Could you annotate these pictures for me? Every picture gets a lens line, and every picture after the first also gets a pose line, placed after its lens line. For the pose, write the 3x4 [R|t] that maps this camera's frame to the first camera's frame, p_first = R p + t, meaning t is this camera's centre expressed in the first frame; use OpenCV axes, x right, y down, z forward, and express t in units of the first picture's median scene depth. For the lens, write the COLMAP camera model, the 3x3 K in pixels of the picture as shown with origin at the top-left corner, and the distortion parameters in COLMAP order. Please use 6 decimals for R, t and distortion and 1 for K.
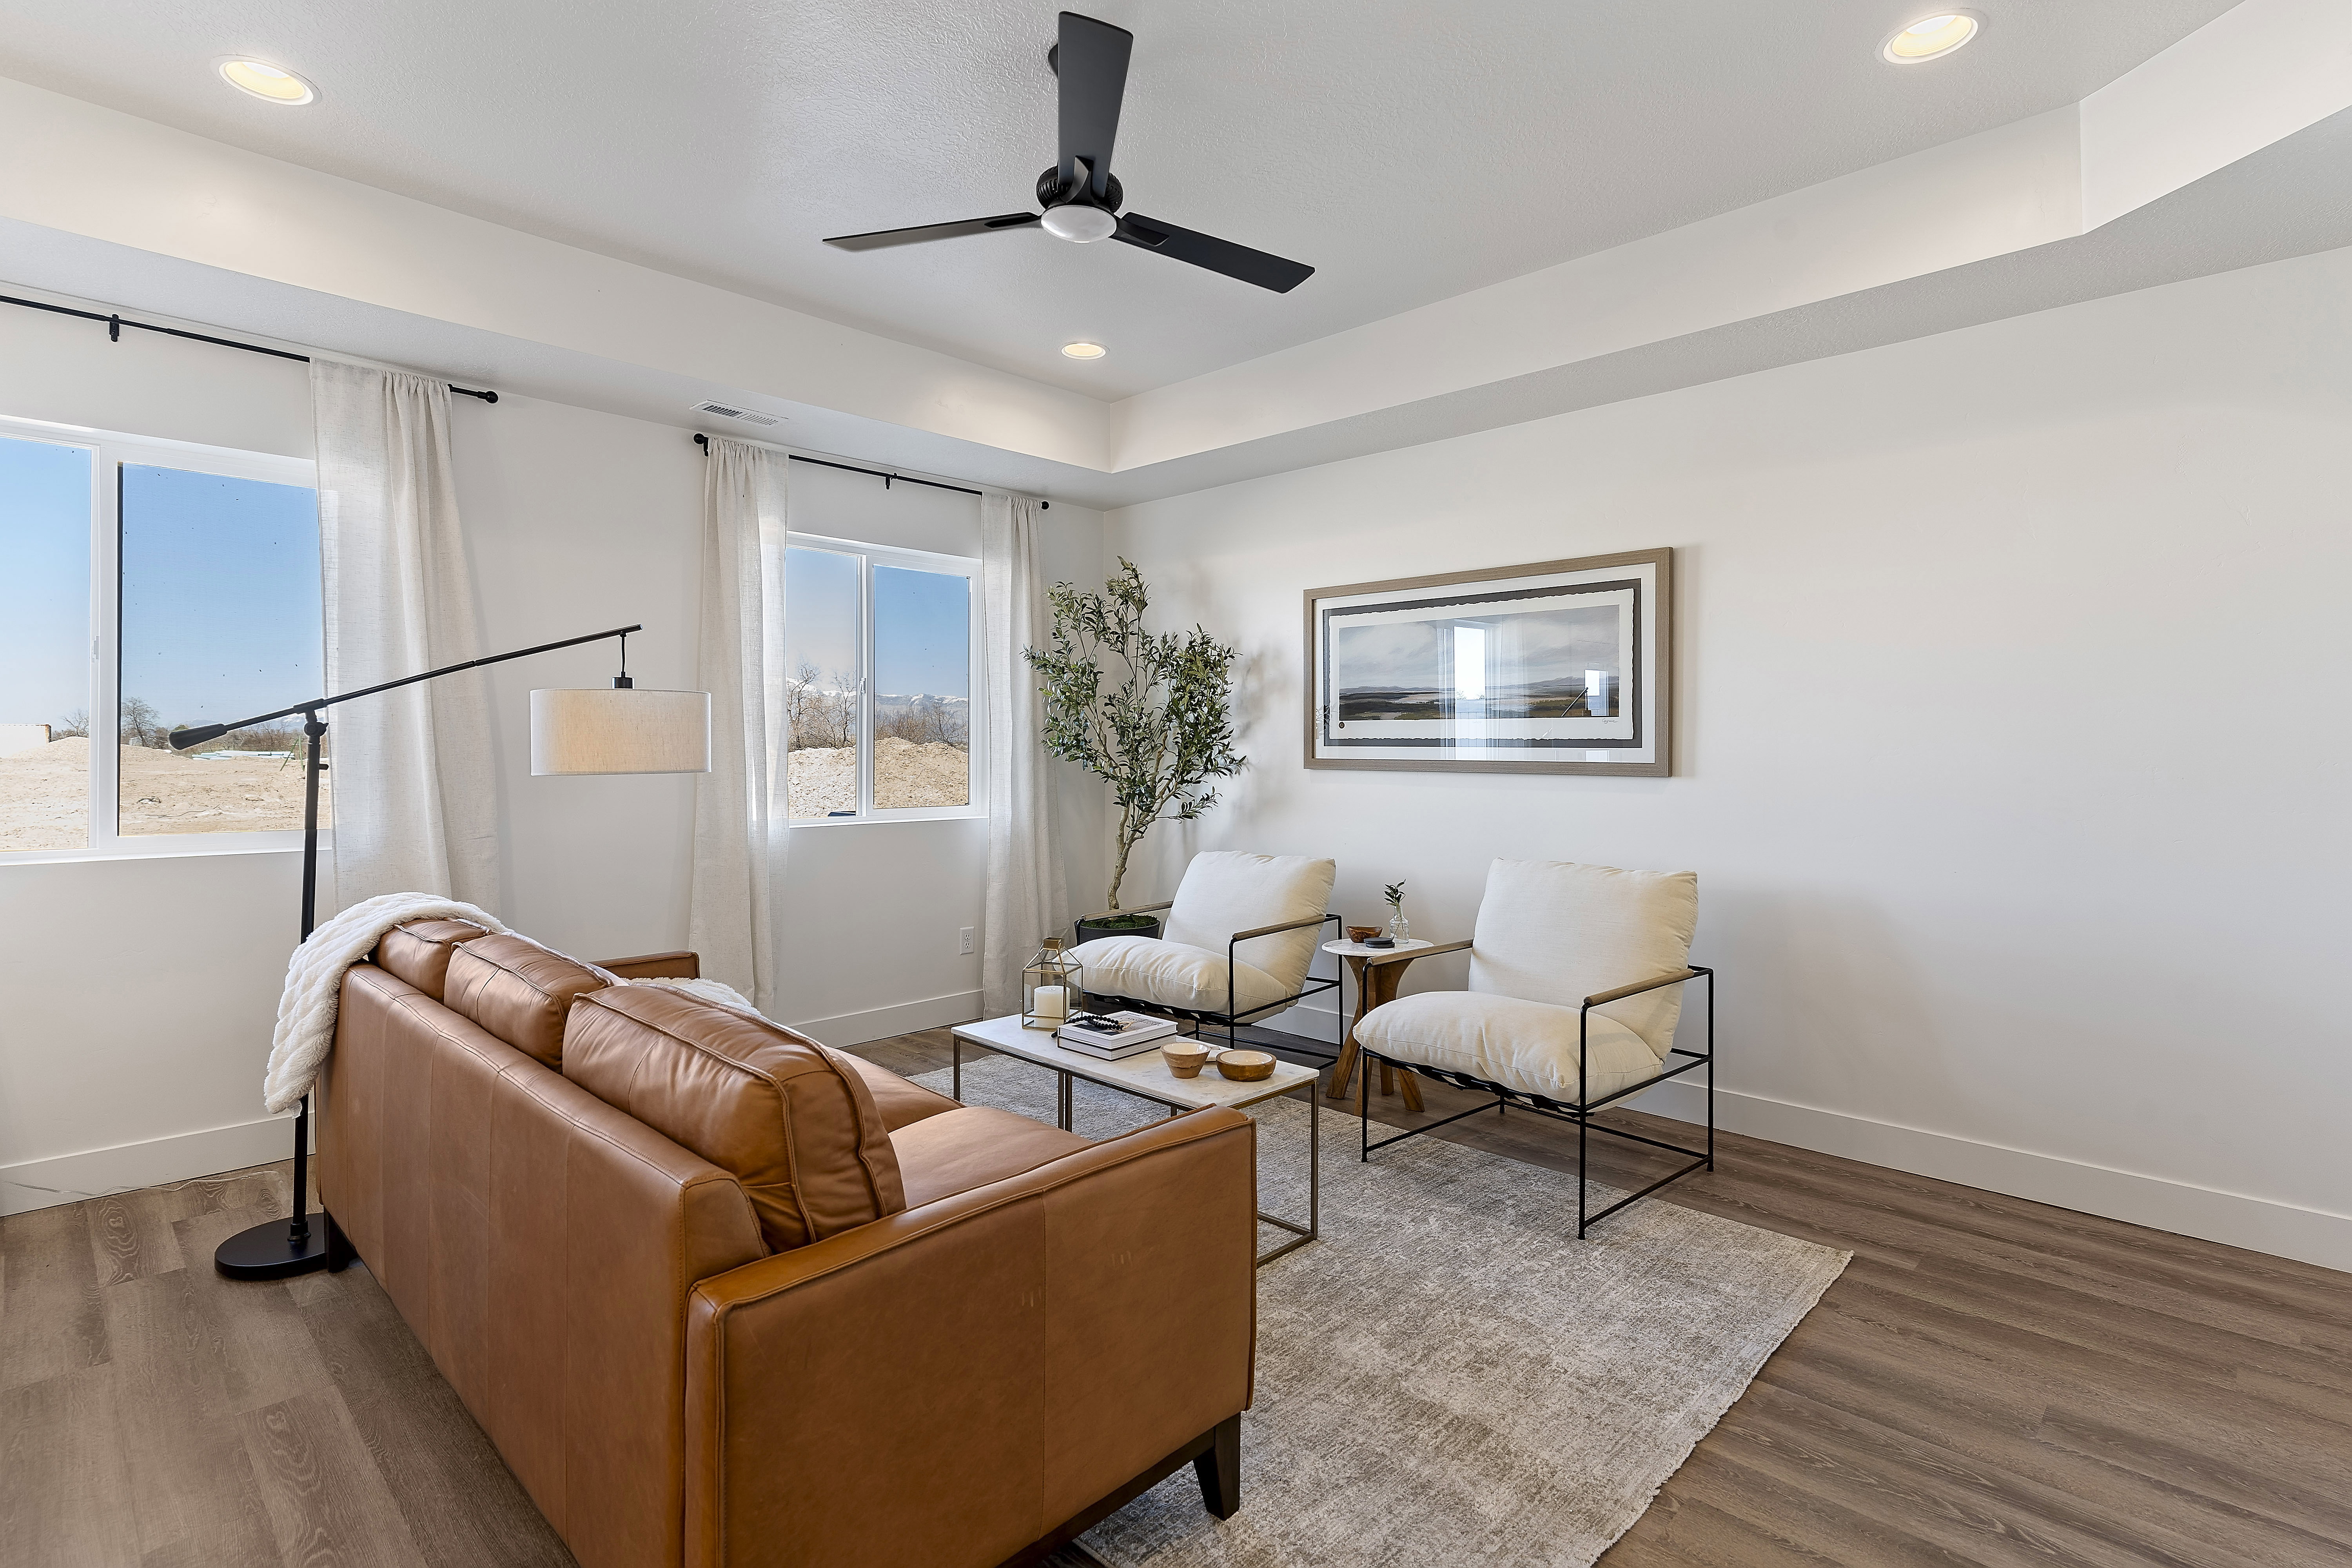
lens RADIAL K [[1136.8, 0, 1156.4], [0, 1136.8, 752.7], [0, 0, 1]] dist [0.001075, 0.000385]
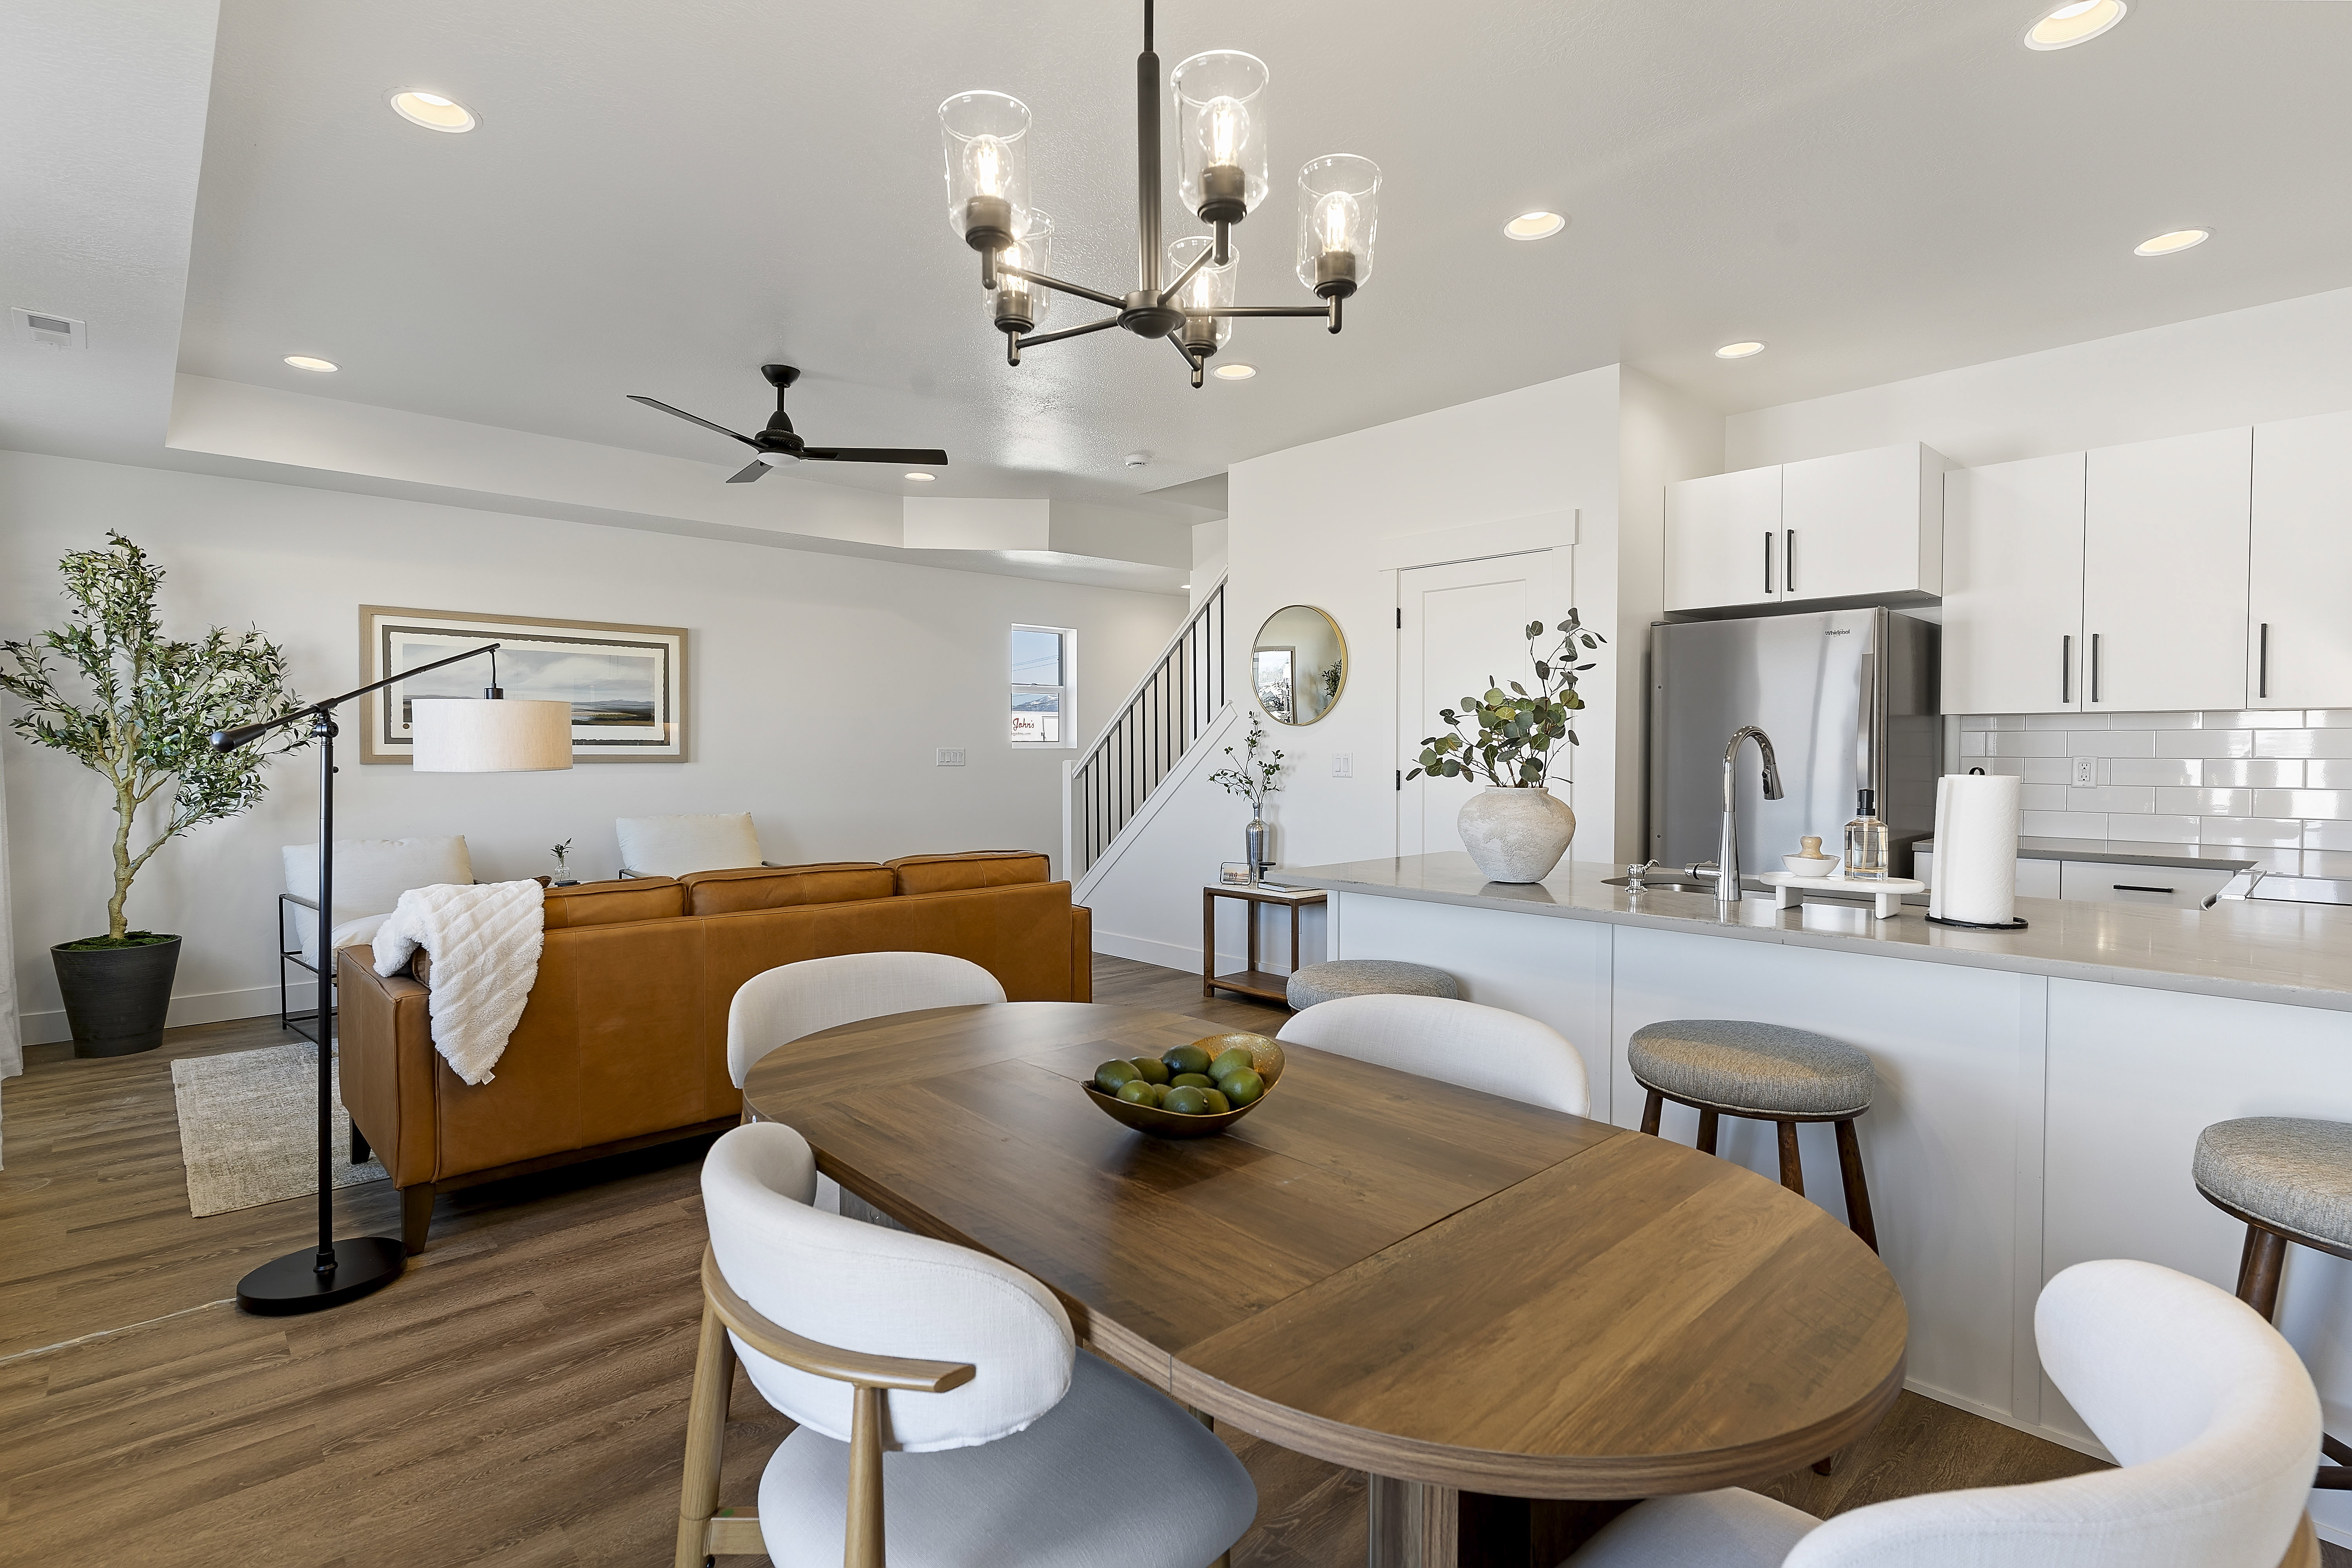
lens RADIAL K [[1136.8, 0, 1159.2], [0, 1136.8, 782.0], [0, 0, 1]] dist [0.001075, 0.000385]
pose [[0.065543, -0.032774, 0.997311, -1.189650], [0.000486, 0.999461, 0.032813, -0.005827], [-0.997850, -0.001666, 0.065524, 0.180667]]
